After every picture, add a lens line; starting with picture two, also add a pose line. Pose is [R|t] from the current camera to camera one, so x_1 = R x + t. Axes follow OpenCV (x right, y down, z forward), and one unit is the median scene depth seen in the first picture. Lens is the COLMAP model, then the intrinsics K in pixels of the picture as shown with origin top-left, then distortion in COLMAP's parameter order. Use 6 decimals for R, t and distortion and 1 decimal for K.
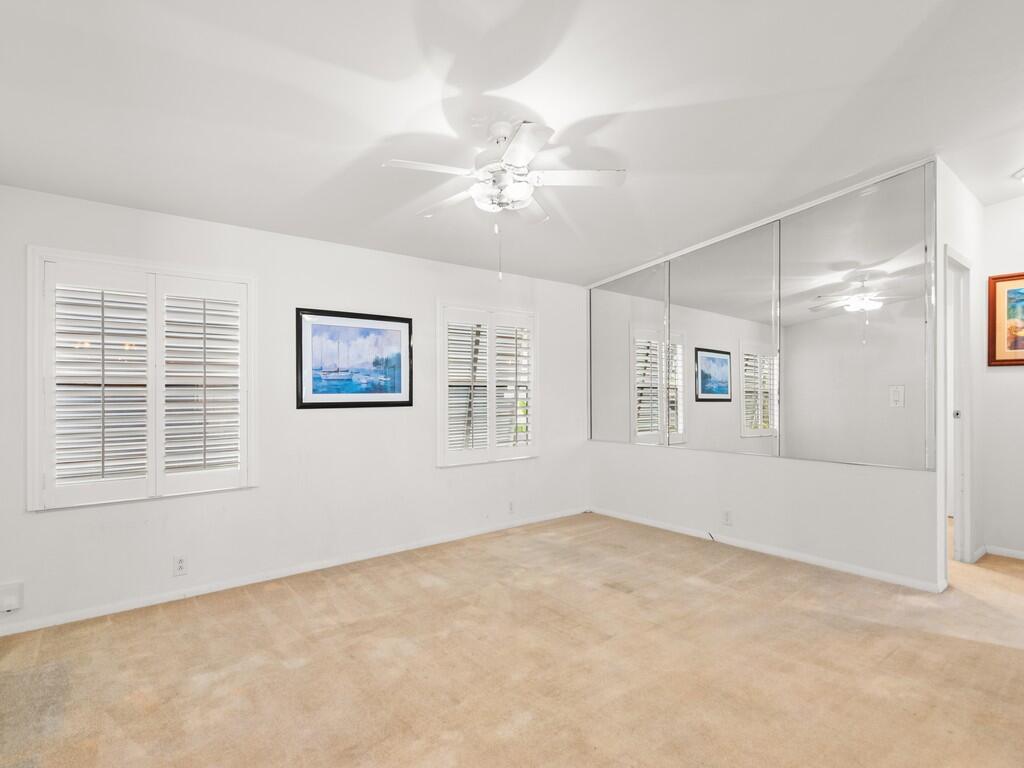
lens RADIAL K [[537.8, 0, 512.0], [0, 537.8, 384.0], [0, 0, 1]] dist [-0.003203, -0.000380]
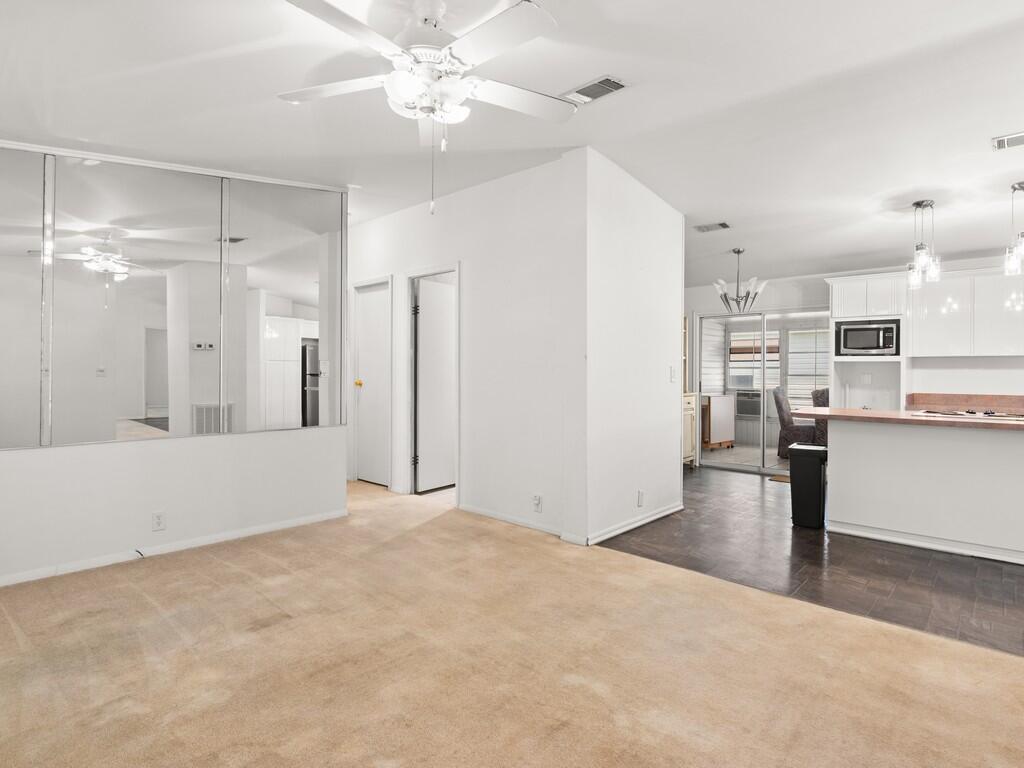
lens RADIAL K [[540.7, 0, 512.0], [0, 540.7, 384.0], [0, 0, 1]] dist [0.002140, 0.000055]
pose [[-0.158115, -0.029971, 0.986966, -0.613882], [-0.032497, 0.999156, 0.025135, 0.010505], [-0.986886, -0.028099, -0.158955, 0.804801]]
